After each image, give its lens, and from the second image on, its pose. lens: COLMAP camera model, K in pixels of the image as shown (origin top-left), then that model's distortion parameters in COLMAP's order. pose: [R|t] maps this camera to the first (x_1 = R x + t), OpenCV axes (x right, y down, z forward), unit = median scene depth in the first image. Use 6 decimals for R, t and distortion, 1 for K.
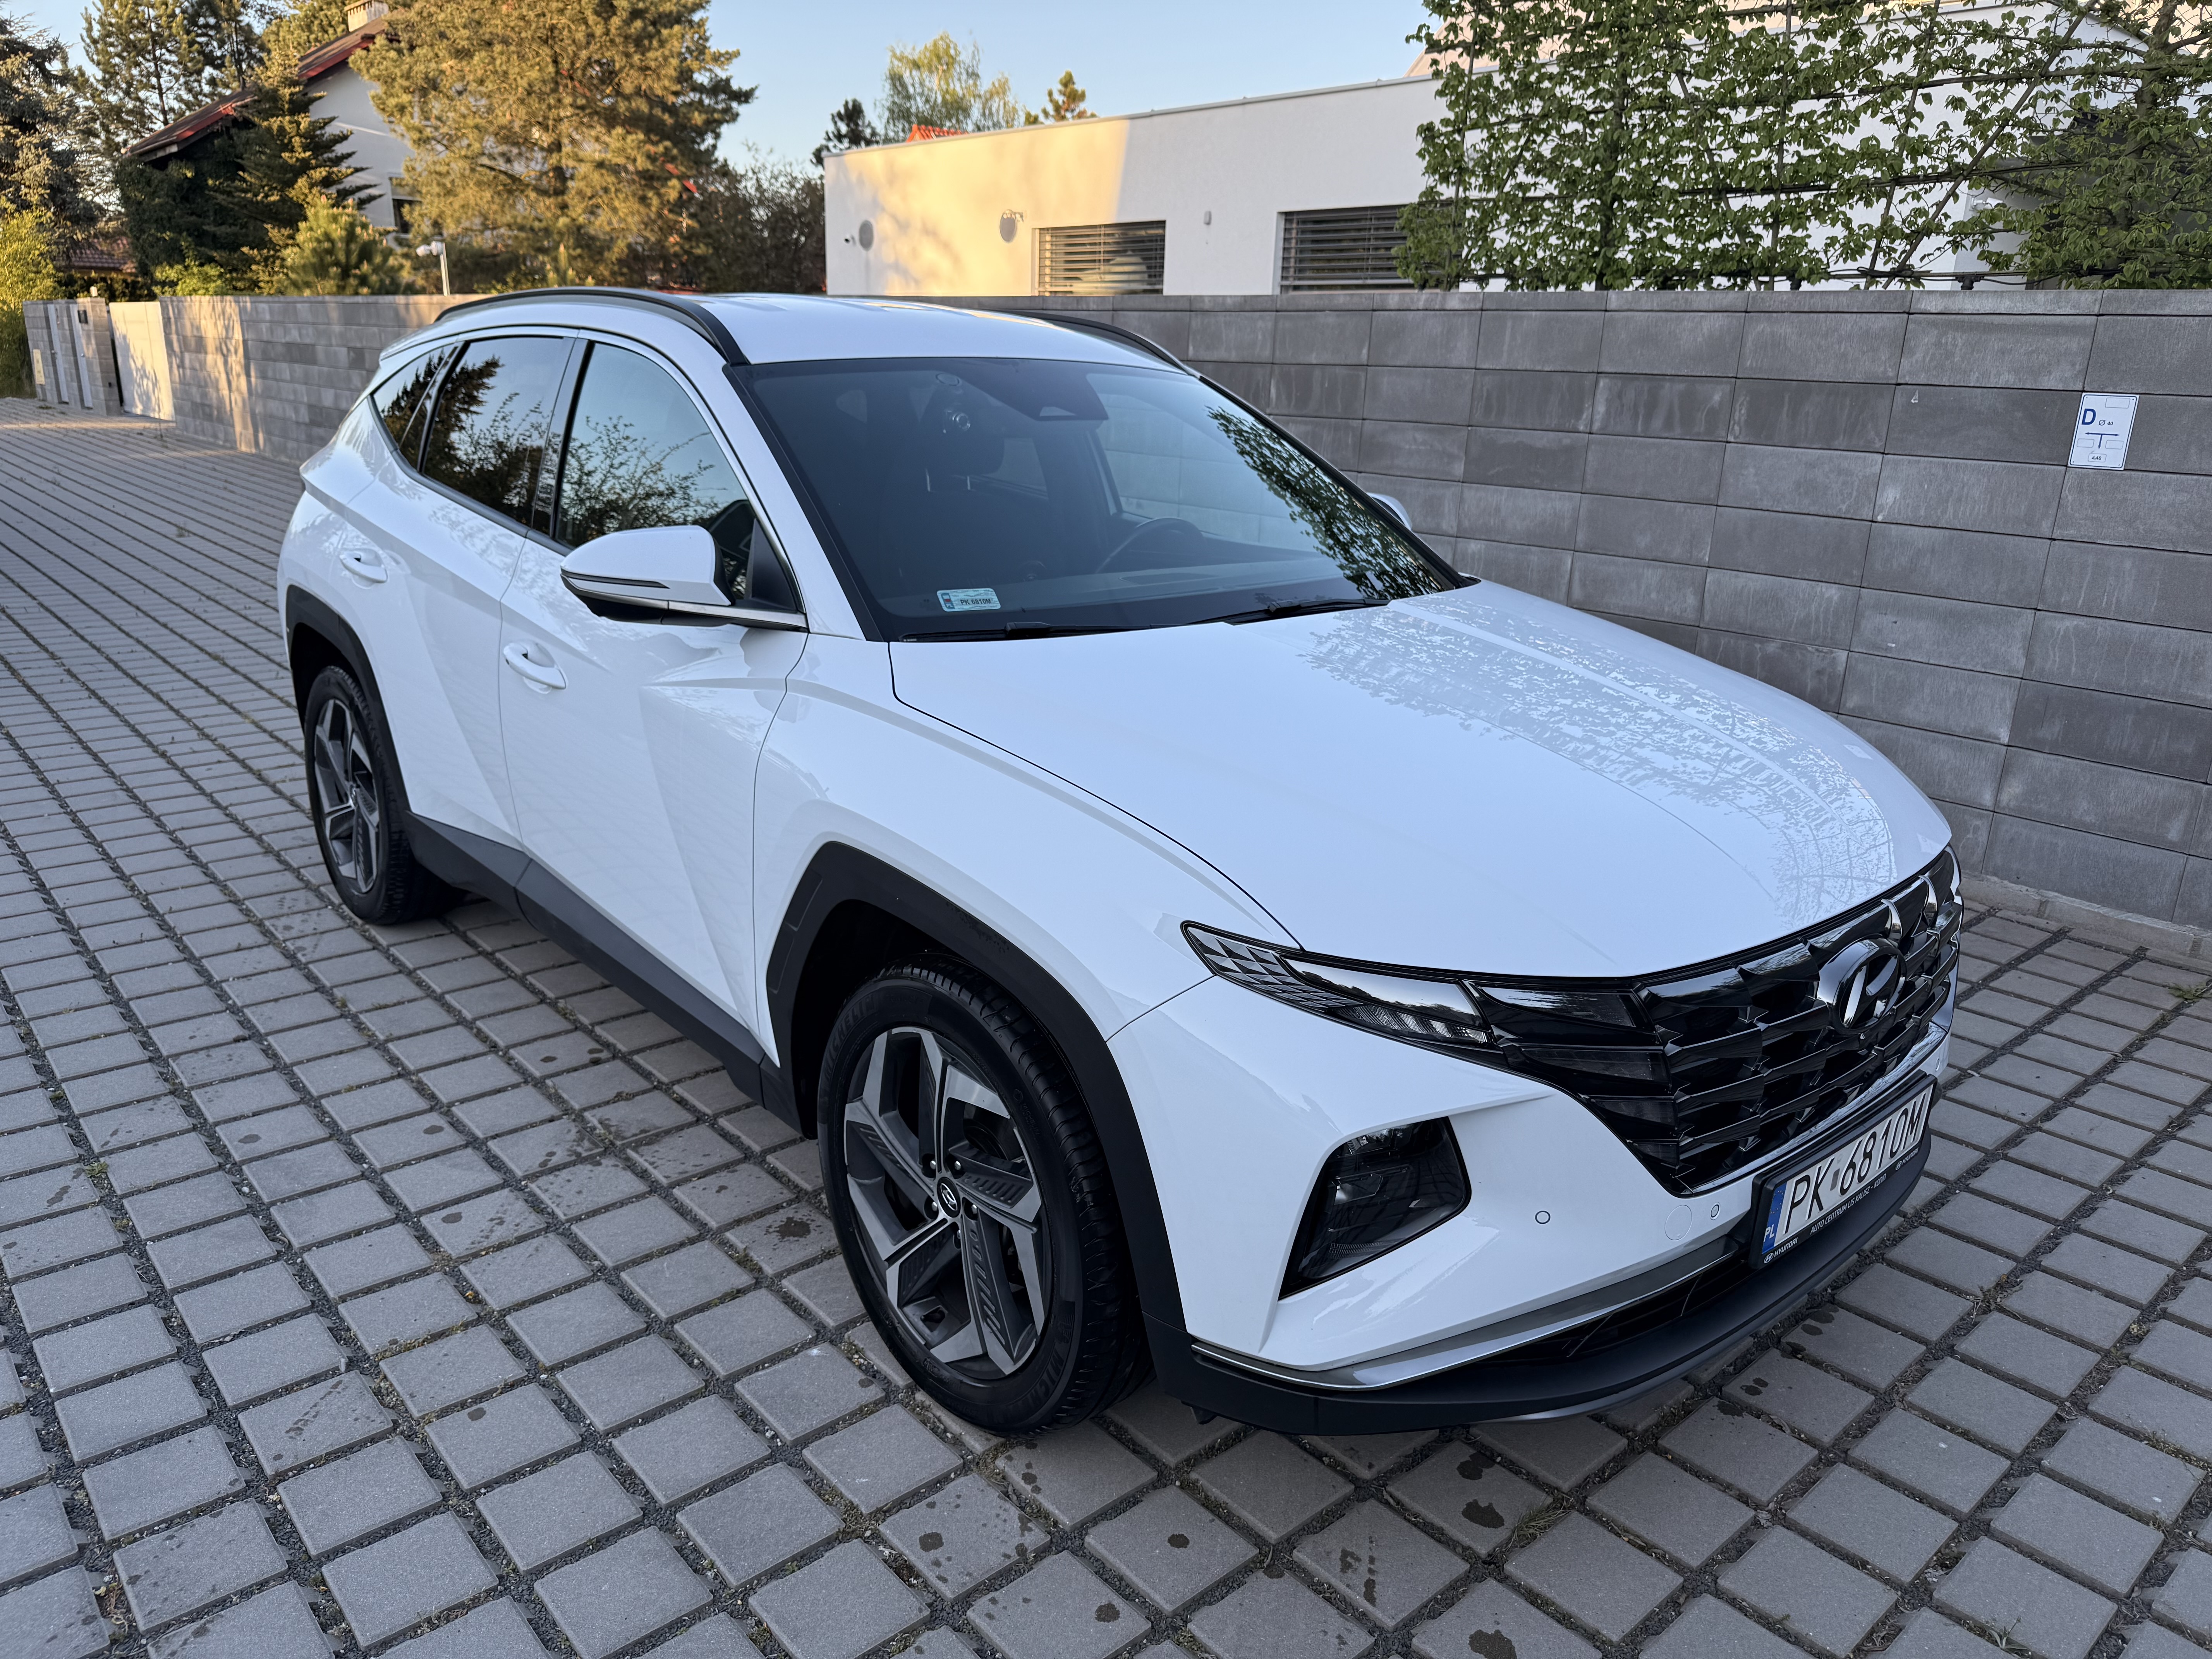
lens RADIAL K [[1559.3, 0, 1106.0], [0, 1559.3, 829.5], [0, 0, 1]] dist [0.004881, 0.000838]
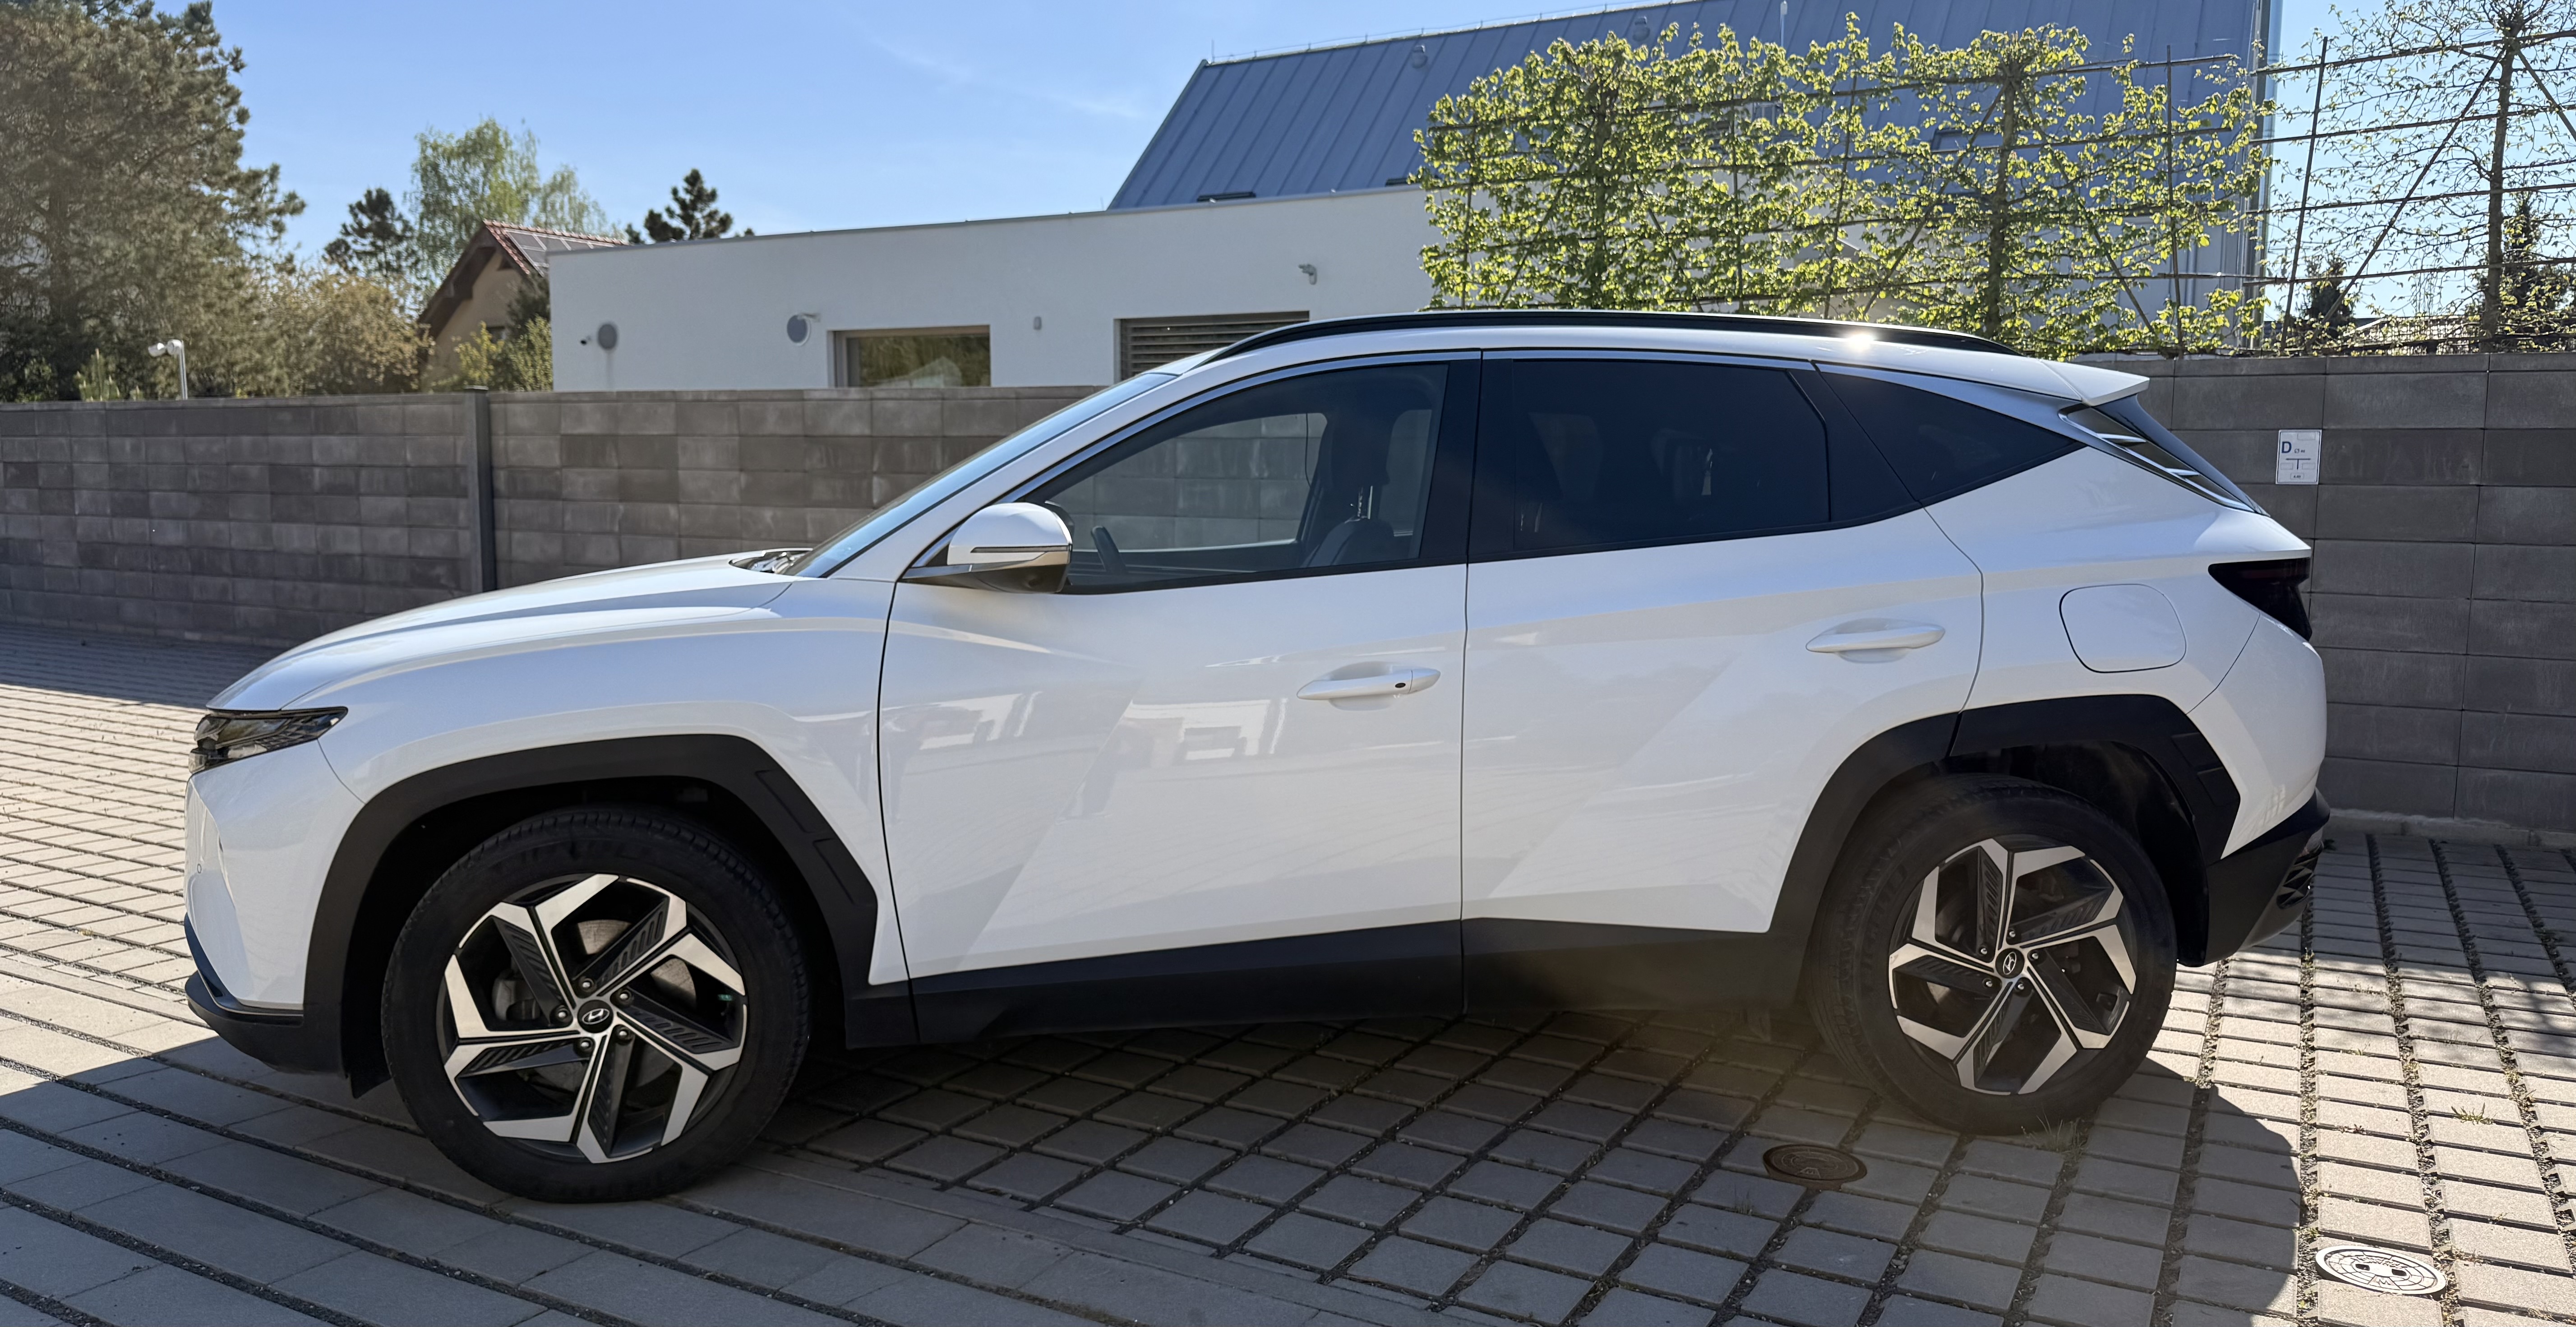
lens RADIAL K [[1844.5, 0, 1288.0], [0, 1844.5, 663.5], [0, 0, 1]] dist [-0.002572, -0.001435]
pose [[0.942877, -0.045798, 0.329979, -0.163501], [0.109311, 0.978198, -0.176578, 0.026344], [-0.314698, 0.202562, 0.927326, -0.049977]]
